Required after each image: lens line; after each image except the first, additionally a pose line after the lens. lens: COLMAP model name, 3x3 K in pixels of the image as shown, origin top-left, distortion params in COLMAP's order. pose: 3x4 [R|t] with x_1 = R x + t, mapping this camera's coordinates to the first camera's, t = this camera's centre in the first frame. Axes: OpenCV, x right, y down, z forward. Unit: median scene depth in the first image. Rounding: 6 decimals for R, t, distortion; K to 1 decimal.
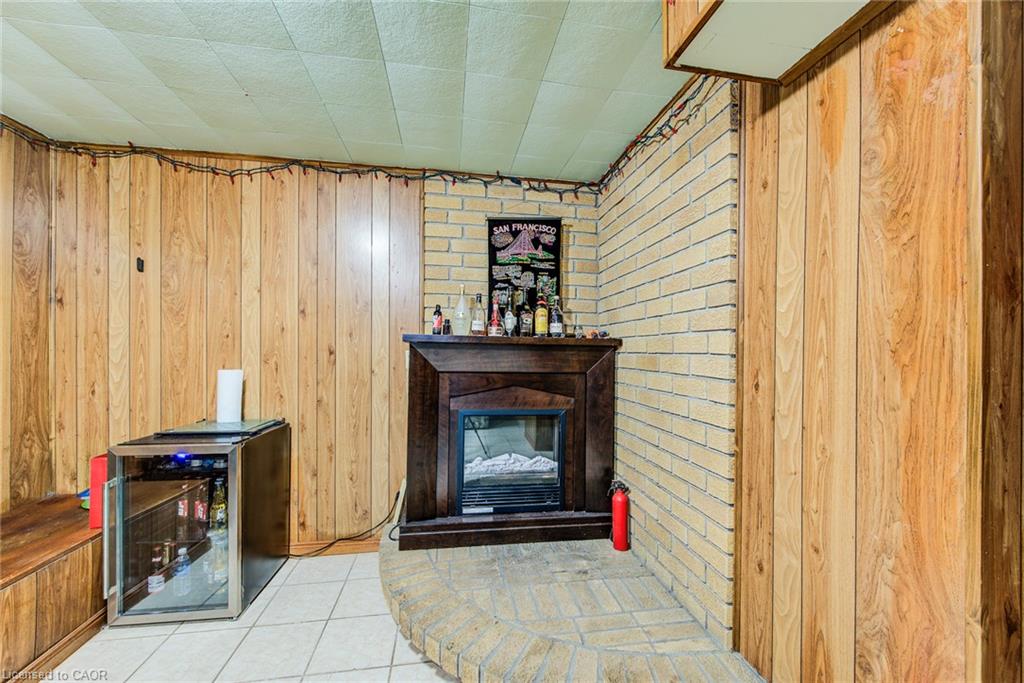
lens RADIAL K [[399.1, 0, 506.7], [0, 399.1, 348.6], [0, 0, 1]] dist [-0.001323, -0.000864]
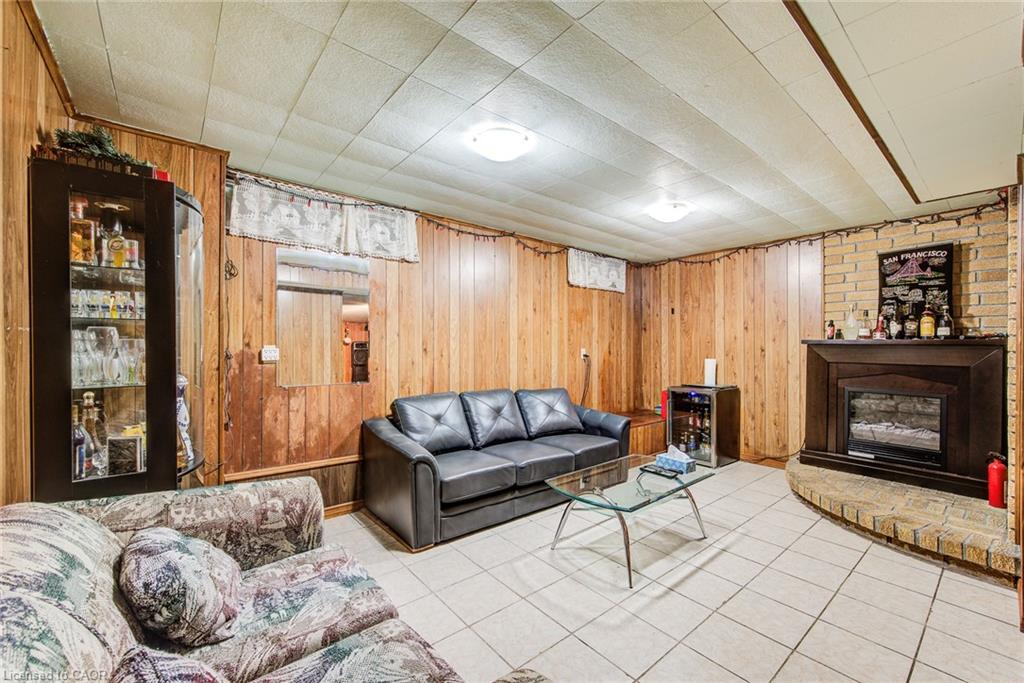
lens RADIAL K [[419.7, 0, 511.1], [0, 419.7, 346.7], [0, 0, 1]] dist [-0.004100, -0.000068]
pose [[0.512991, -0.007398, -0.858362, 0.592926], [0.004849, 0.999972, -0.005720, -0.001348], [0.858380, -0.001227, 0.513012, -0.923844]]
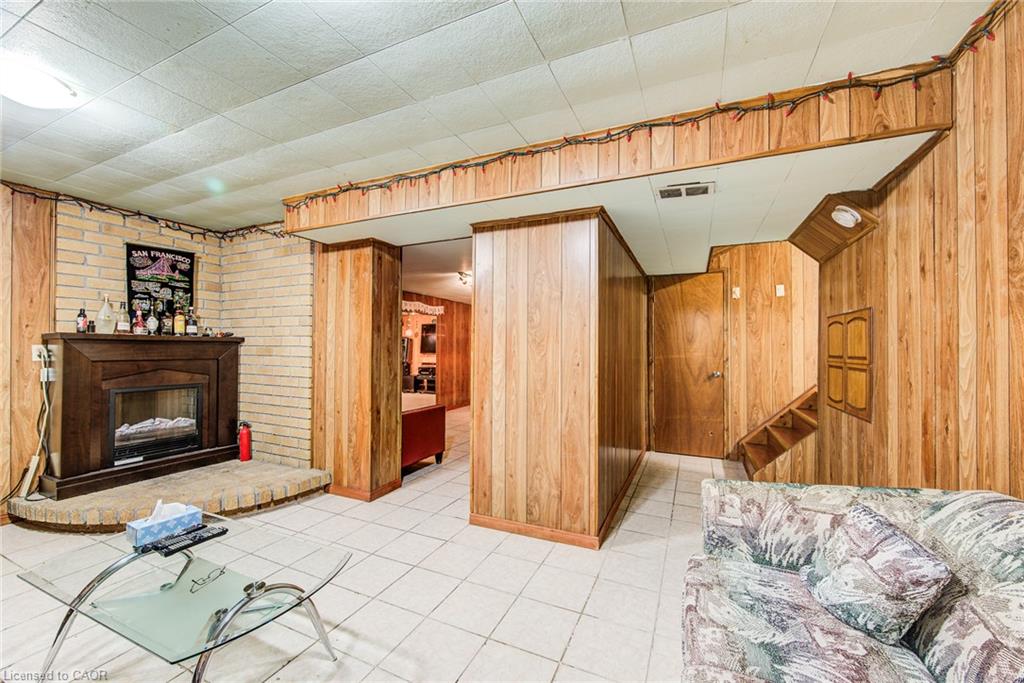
lens RADIAL K [[399.1, 0, 519.0], [0, 399.1, 342.3], [0, 0, 1]] dist [-0.001323, -0.000864]
pose [[0.535778, 0.000214, 0.844359, -0.495189], [-0.005590, 0.999979, 0.003293, -0.015777], [-0.844340, -0.006484, 0.535768, -0.843886]]
